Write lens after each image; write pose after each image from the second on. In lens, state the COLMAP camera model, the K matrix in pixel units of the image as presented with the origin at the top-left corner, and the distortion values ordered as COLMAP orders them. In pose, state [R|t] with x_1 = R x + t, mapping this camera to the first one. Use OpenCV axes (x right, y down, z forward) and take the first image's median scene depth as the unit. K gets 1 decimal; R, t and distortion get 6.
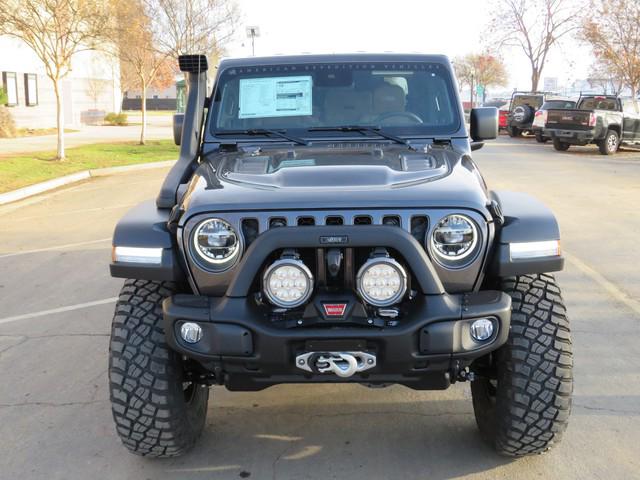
lens RADIAL K [[674.7, 0, 320.0], [0, 674.7, 240.0], [0, 0, 1]] dist [-0.024173, -0.018285]
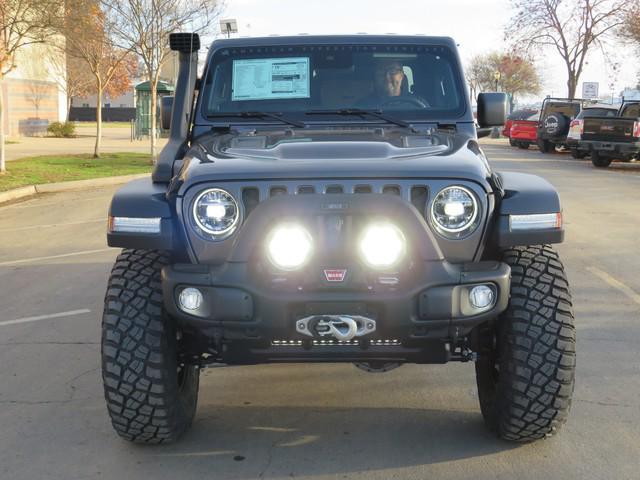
lens RADIAL K [[834.6, 0, 314.3], [0, 834.6, 231.6], [0, 0, 1]] dist [-0.020982, -0.033767]
pose [[0.999958, 0.007534, 0.005255, -0.011883], [-0.007209, 0.998211, -0.059354, 0.086165], [-0.005693, 0.059314, 0.998223, -0.188810]]
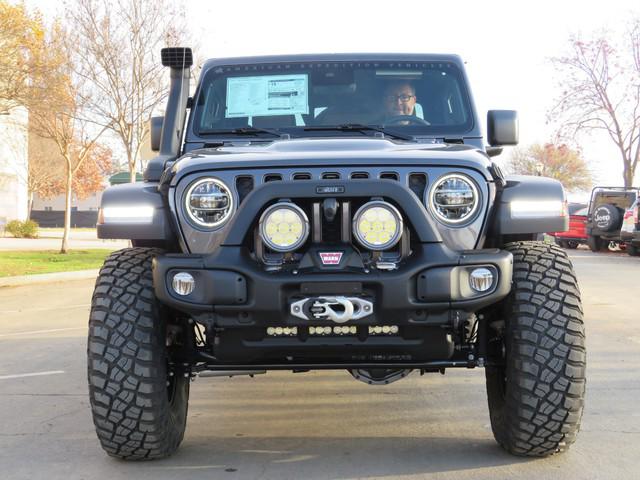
lens RADIAL K [[1013.9, 0, 320.0], [0, 1013.9, 240.0], [0, 0, 1]] dist [-0.038523, -0.005367]
pose [[0.999987, 0.004870, 0.001702, 0.002965], [-0.004493, 0.984264, -0.176645, 0.258760], [-0.002535, 0.176635, 0.984273, -0.349502]]
